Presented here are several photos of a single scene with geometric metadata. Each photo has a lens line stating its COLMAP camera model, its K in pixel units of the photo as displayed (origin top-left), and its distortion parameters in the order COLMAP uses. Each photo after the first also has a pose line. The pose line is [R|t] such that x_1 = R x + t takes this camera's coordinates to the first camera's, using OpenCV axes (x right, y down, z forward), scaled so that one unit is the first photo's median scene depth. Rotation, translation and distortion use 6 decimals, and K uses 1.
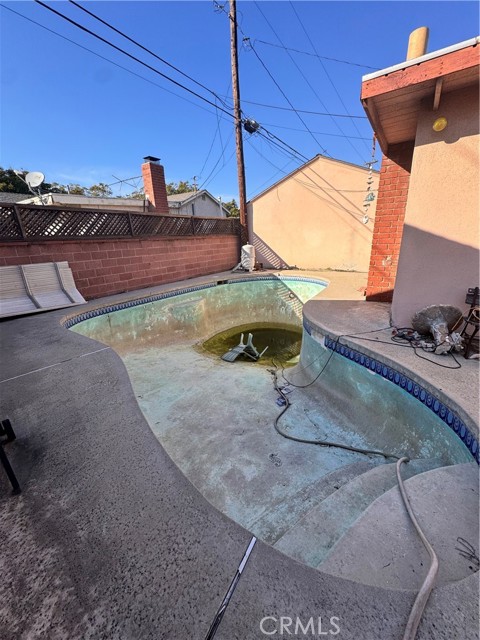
lens RADIAL K [[255.6, 0, 240.2], [0, 255.6, 320.9], [0, 0, 1]] dist [-0.002006, 0.000270]
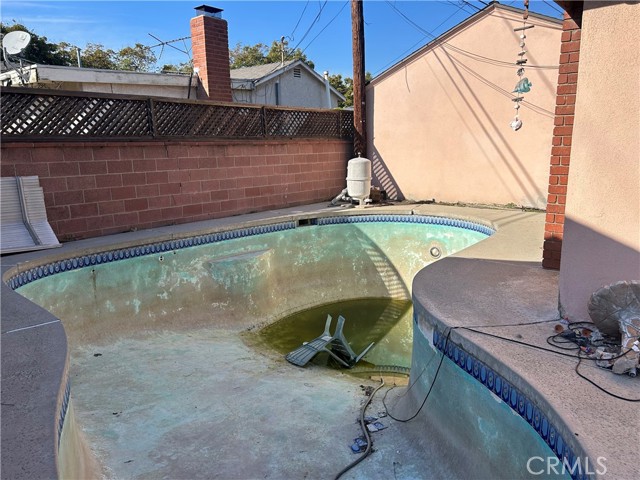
lens RADIAL K [[480.2, 0, 324.4], [0, 480.2, 243.7], [0, 0, 1]] dist [0.079216, -0.098164]
pose [[0.992656, 0.049402, -0.110421, 0.107988], [-0.060583, 0.993110, -0.100313, 0.000102], [0.104705, 0.106266, 0.988810, -0.042295]]
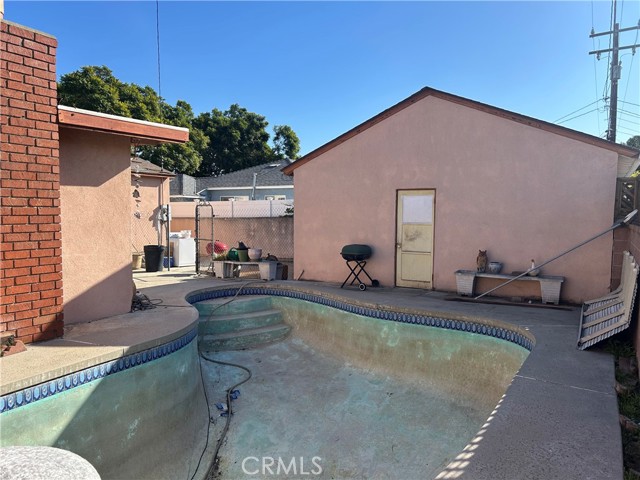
lens RADIAL K [[480.2, 0, 324.4], [0, 480.2, 243.7], [0, 0, 1]] dist [0.079216, -0.098164]
pose [[-0.997610, 0.034620, -0.059797, -0.049179], [0.009859, 0.927886, 0.372734, -0.517786], [0.068389, 0.371254, -0.926009, 1.481343]]
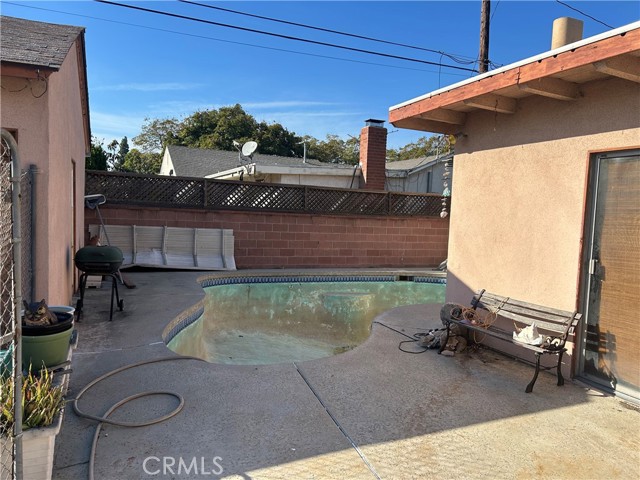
lens RADIAL K [[480.2, 0, 324.4], [0, 480.2, 243.7], [0, 0, 1]] dist [0.079216, -0.098164]
pose [[0.836393, 0.107476, -0.537490, 0.588502], [-0.237941, 0.954570, -0.179388, 0.072962], [0.493793, 0.277930, 0.823969, -0.356244]]
